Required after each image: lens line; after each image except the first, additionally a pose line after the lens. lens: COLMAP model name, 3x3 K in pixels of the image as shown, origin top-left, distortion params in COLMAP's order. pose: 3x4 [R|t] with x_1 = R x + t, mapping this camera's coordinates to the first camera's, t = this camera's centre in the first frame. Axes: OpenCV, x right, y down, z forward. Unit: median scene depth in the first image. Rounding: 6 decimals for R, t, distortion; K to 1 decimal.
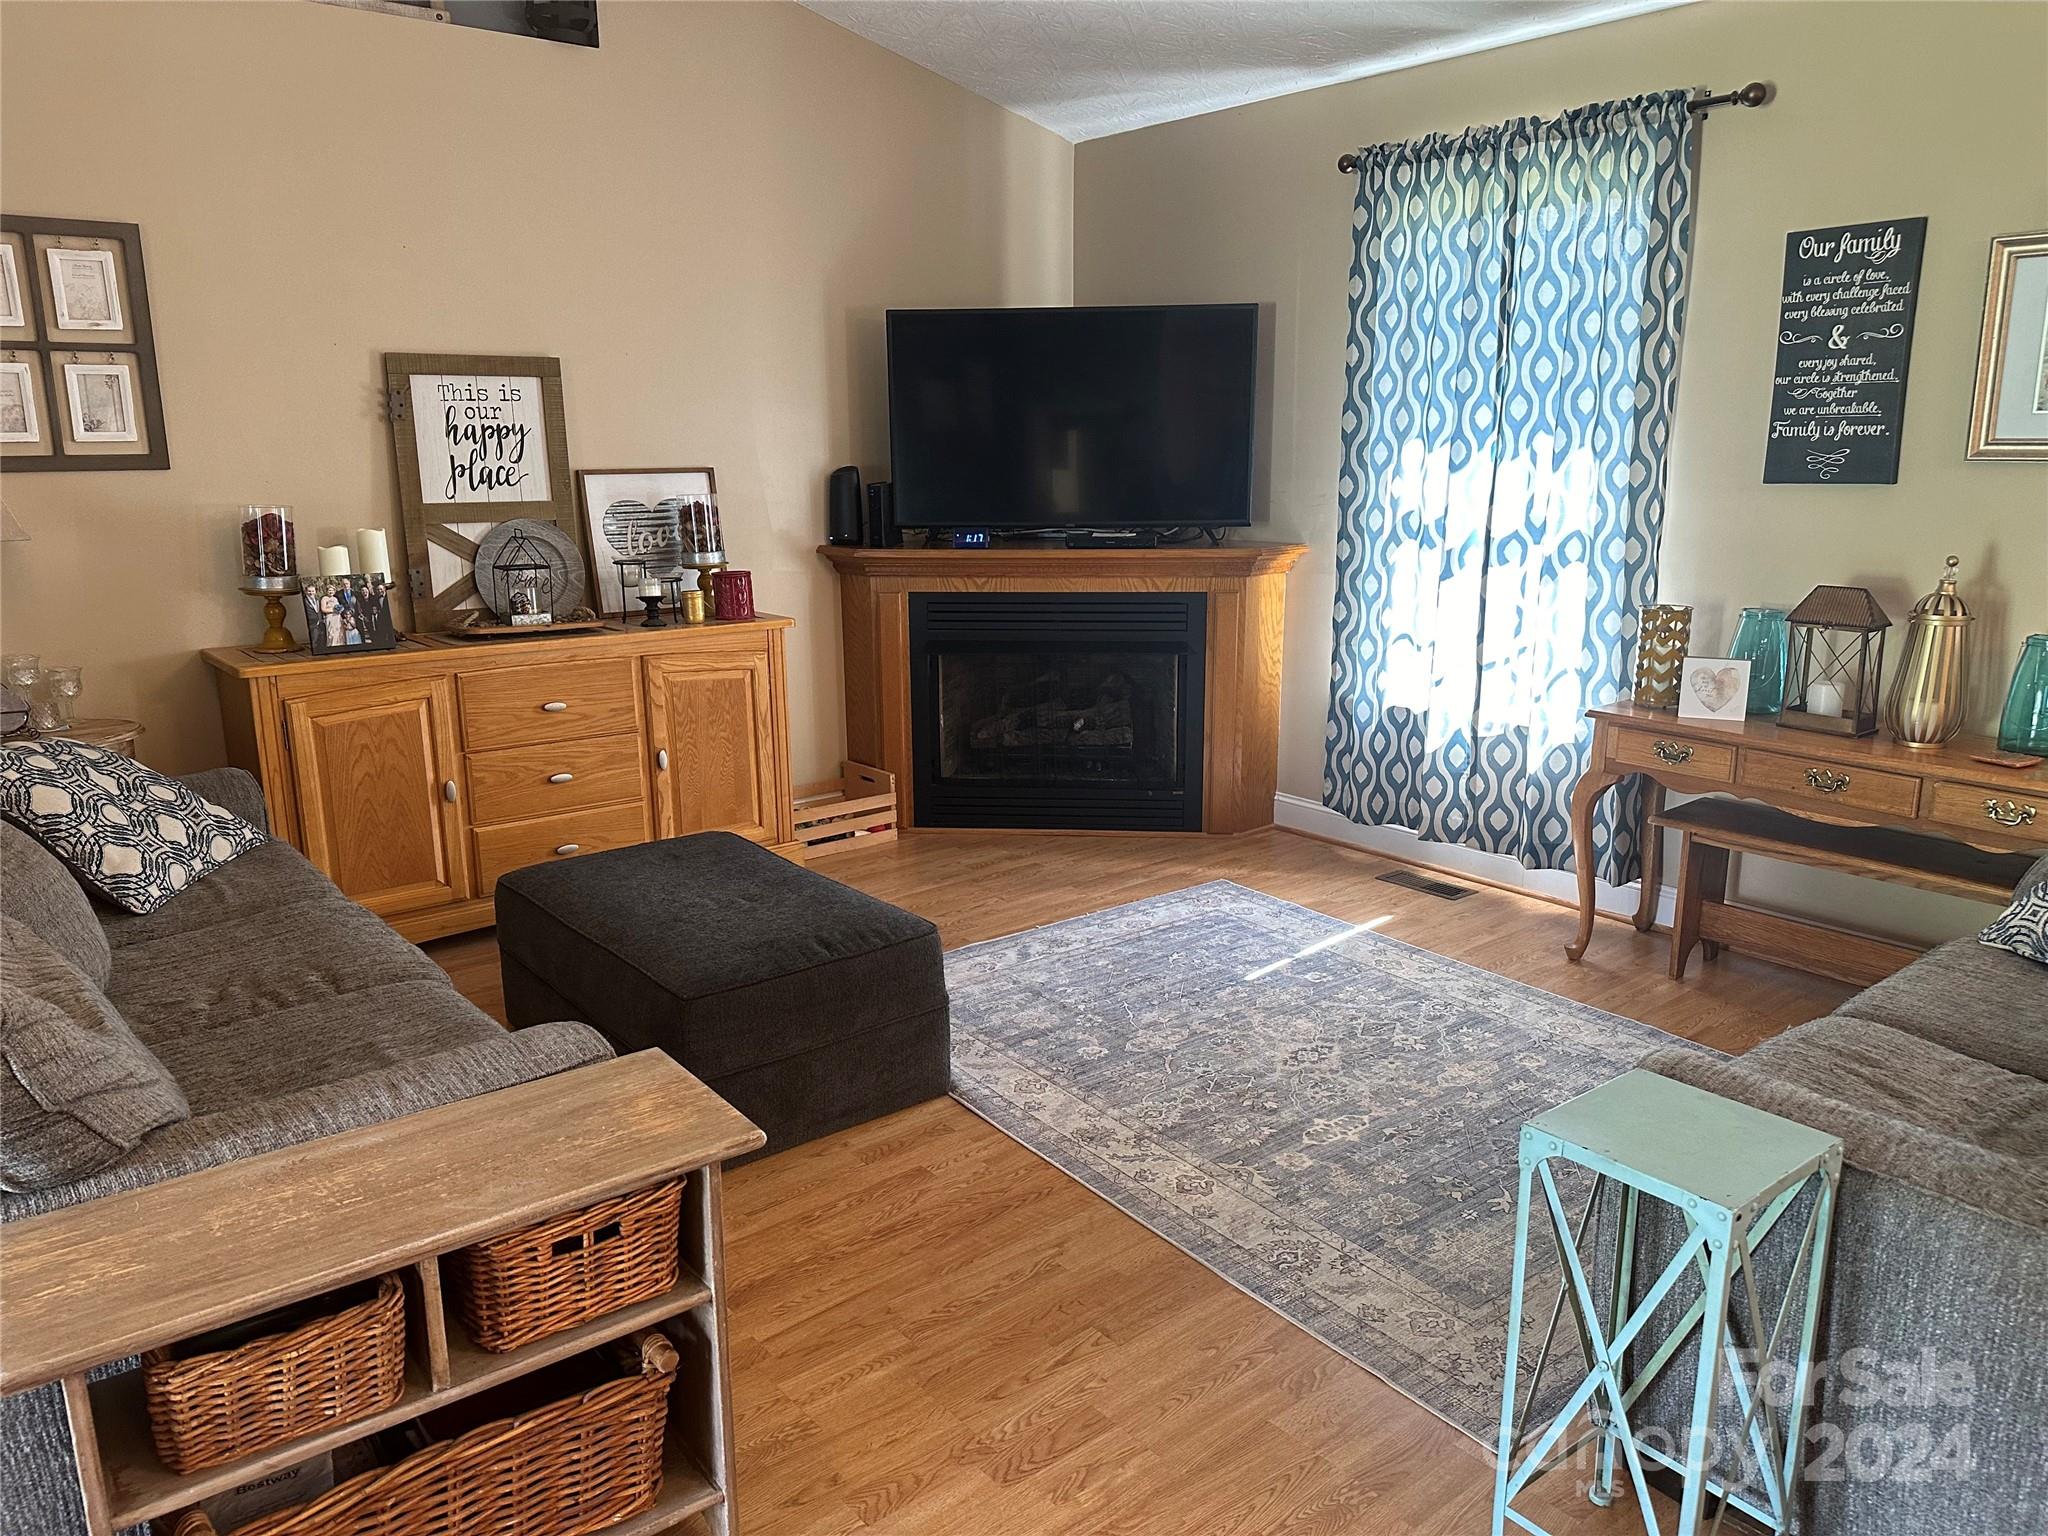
lens RADIAL K [[1431.3, 0, 1023.0], [0, 1431.3, 767.3], [0, 0, 1]] dist [0.052224, -0.067290]
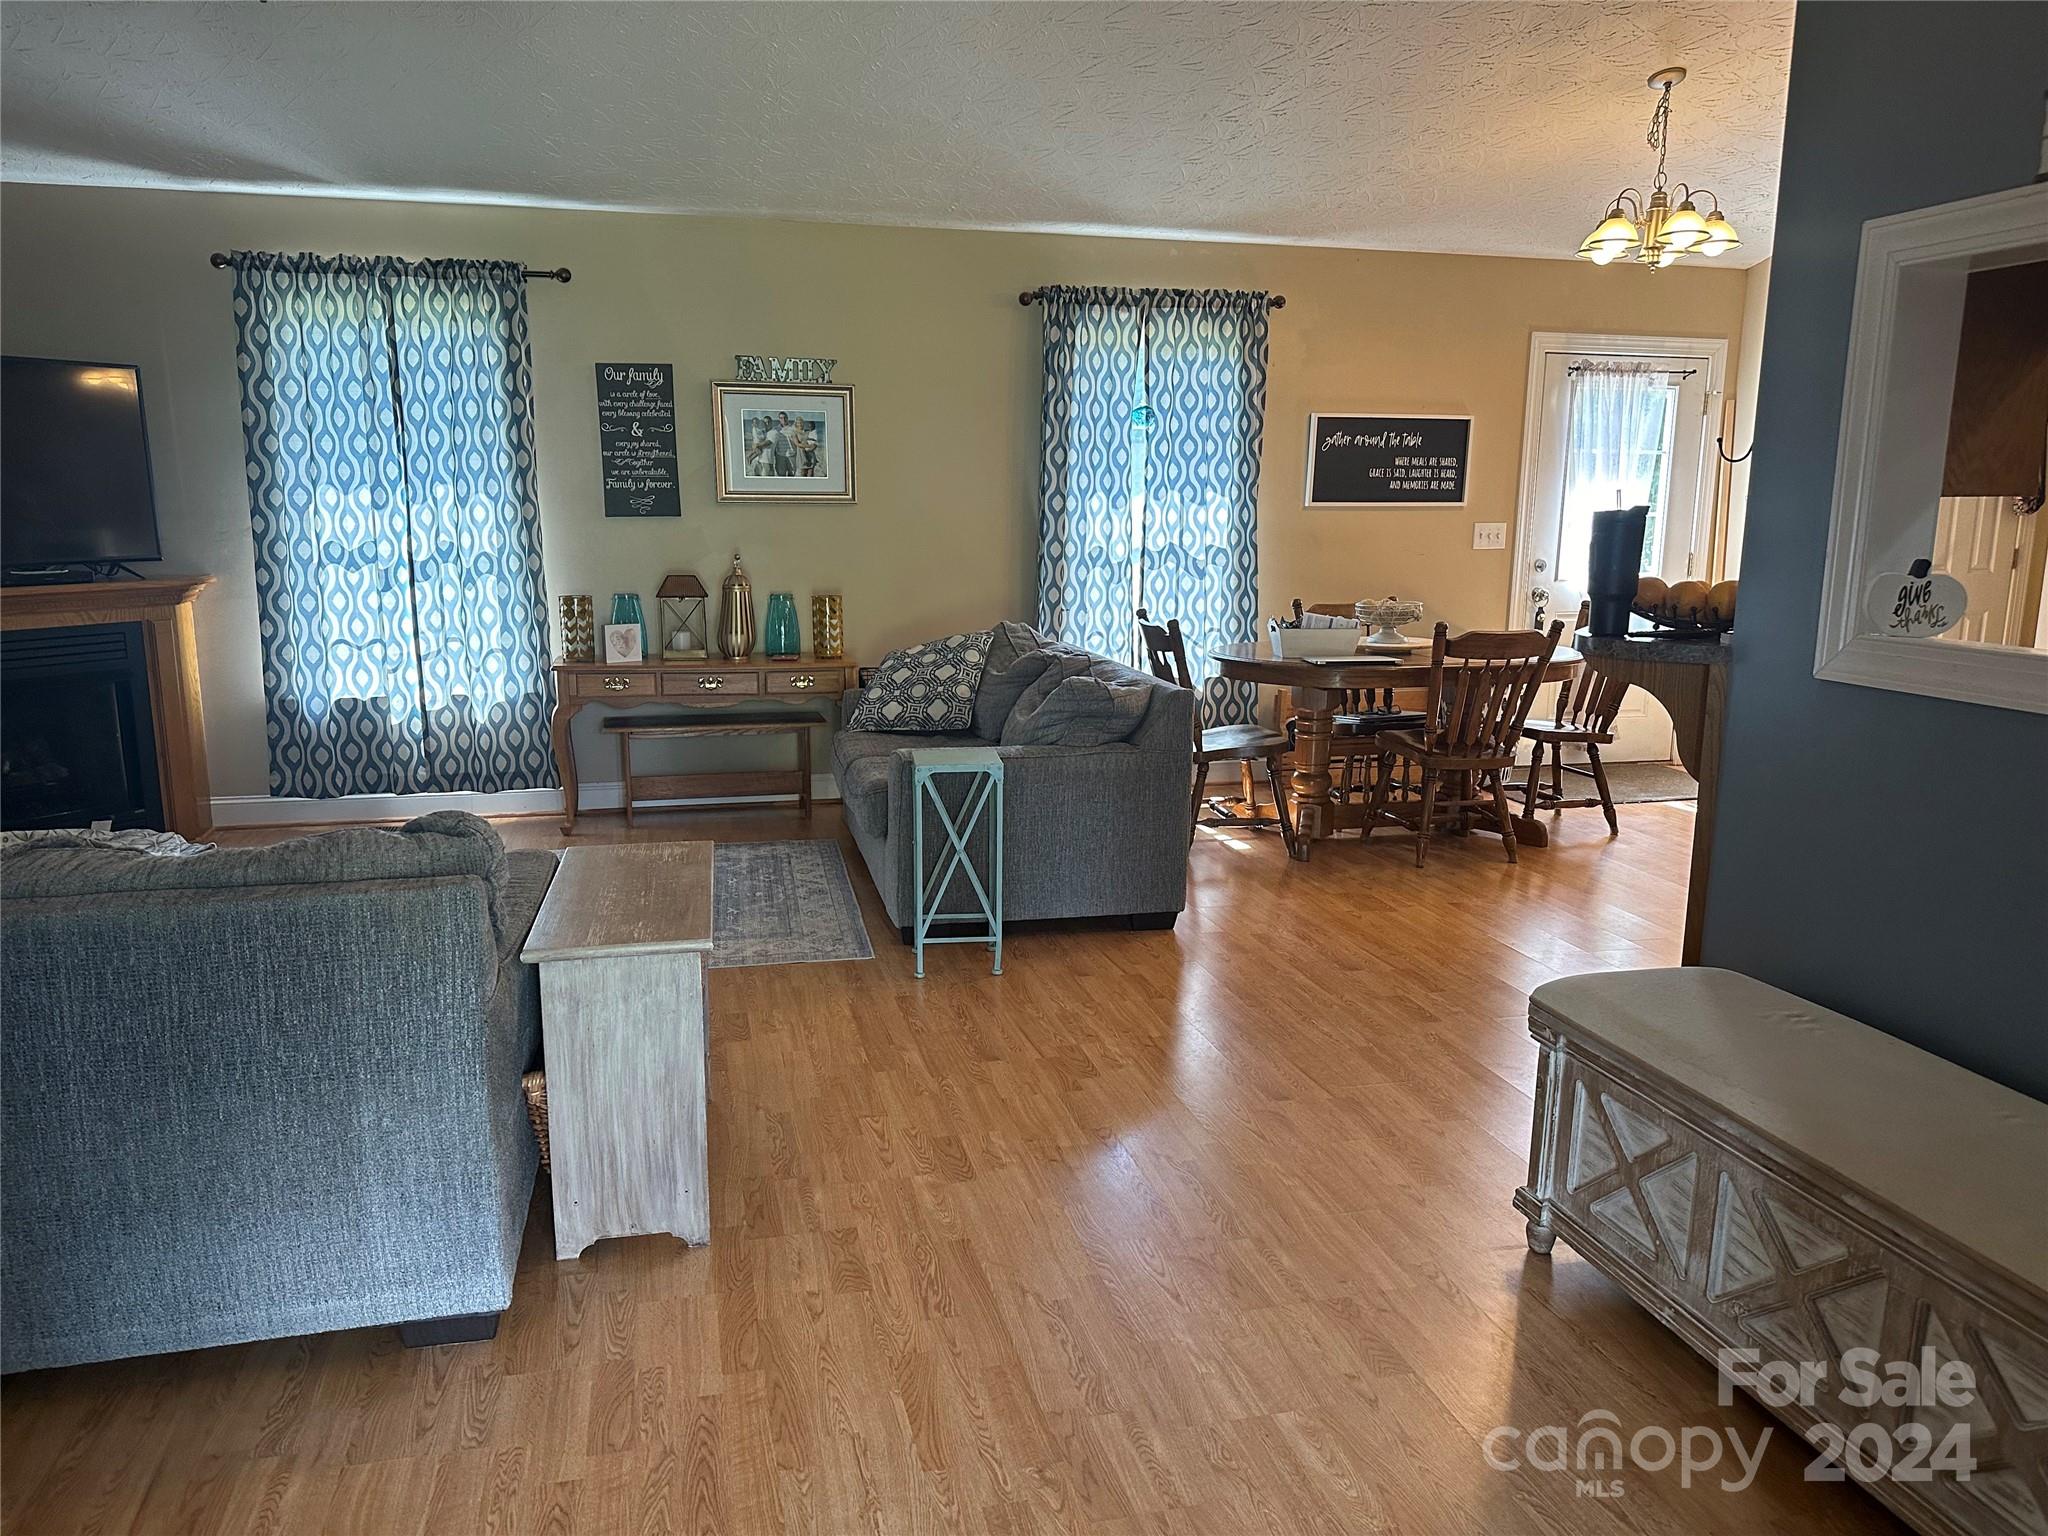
lens RADIAL K [[1431.3, 0, 1009.2], [0, 1431.3, 800.3], [0, 0, 1]] dist [0.052224, -0.067290]
pose [[0.435999, -0.179973, 0.881768, -0.745513], [0.198541, 0.974894, 0.100809, 0.039963], [-0.877773, 0.131115, 0.460785, -0.097125]]
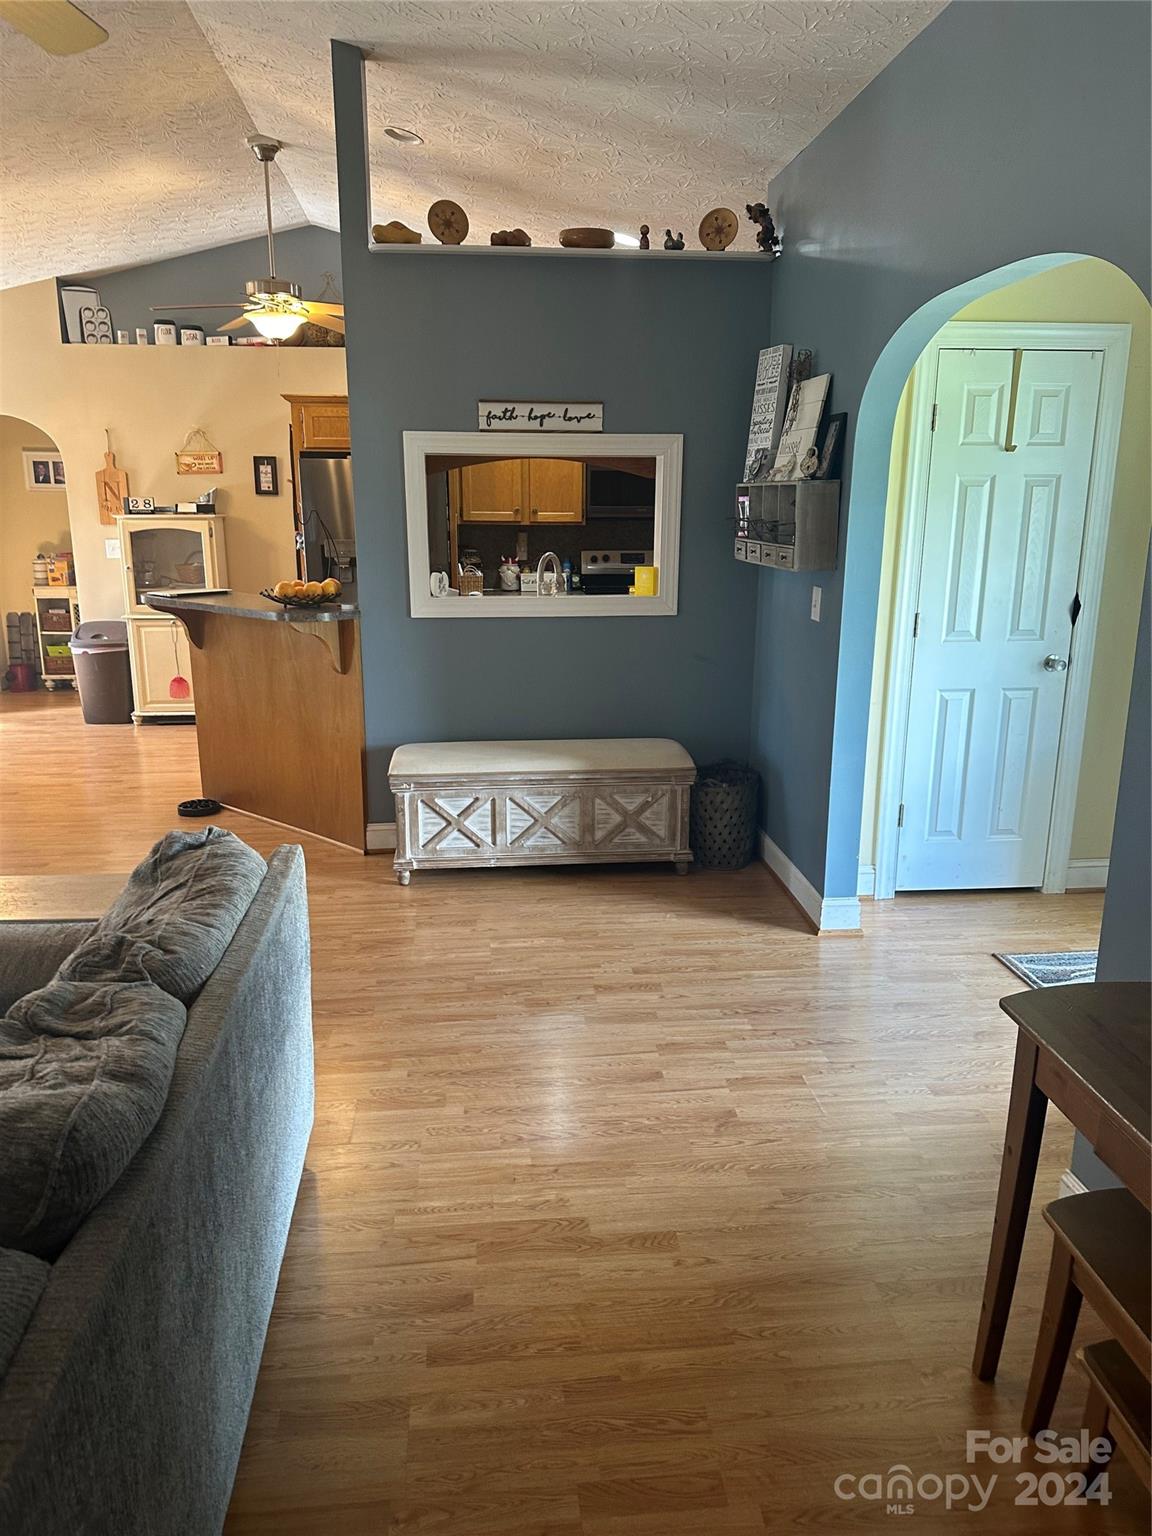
lens RADIAL K [[1073.5, 0, 580.1], [0, 1073.5, 748.4], [0, 0, 1]] dist [0.052224, -0.067290]
pose [[-0.831359, -0.124796, 0.541543, -0.819379], [0.122576, 0.909284, 0.397715, -0.194149], [-0.542050, 0.397024, -0.740644, 0.721576]]
